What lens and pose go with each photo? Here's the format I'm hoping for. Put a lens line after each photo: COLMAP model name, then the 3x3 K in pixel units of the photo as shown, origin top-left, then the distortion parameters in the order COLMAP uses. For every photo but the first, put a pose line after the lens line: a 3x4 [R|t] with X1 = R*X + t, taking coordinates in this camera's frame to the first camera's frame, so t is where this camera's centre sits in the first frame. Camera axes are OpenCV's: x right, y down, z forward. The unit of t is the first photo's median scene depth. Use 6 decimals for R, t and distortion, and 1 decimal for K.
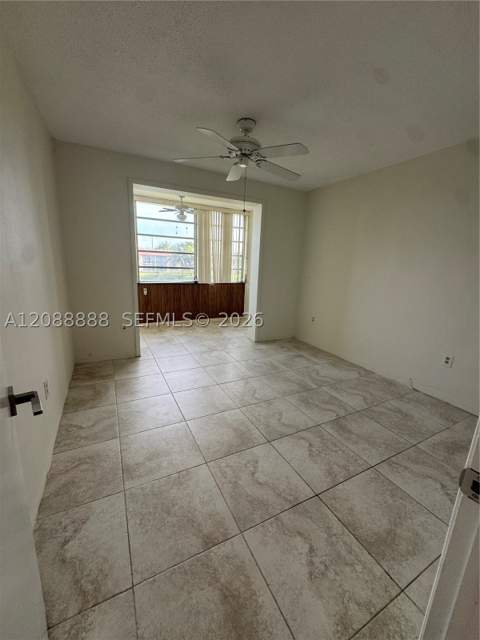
lens RADIAL K [[257.3, 0, 240.4], [0, 257.3, 320.0], [0, 0, 1]] dist [-0.003404, 0.000108]
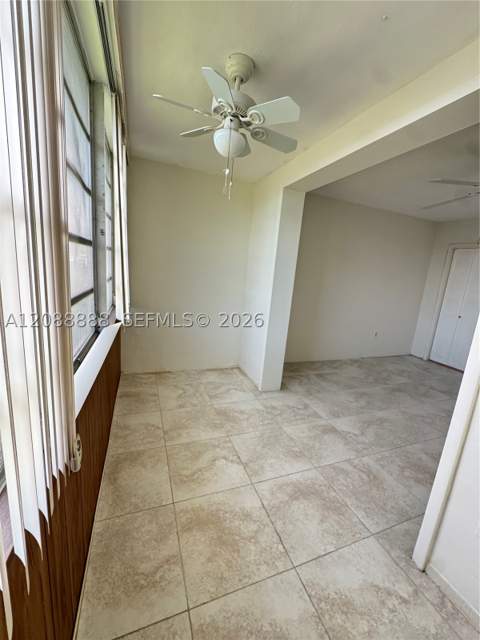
lens RADIAL K [[257.3, 0, 240.4], [0, 257.3, 320.0], [0, 0, 1]] dist [-0.003404, 0.000108]
pose [[0.115562, -0.216660, 0.969383, -0.748082], [0.142024, 0.969499, 0.199754, -0.319401], [-0.983094, 0.114592, 0.142808, 1.250143]]
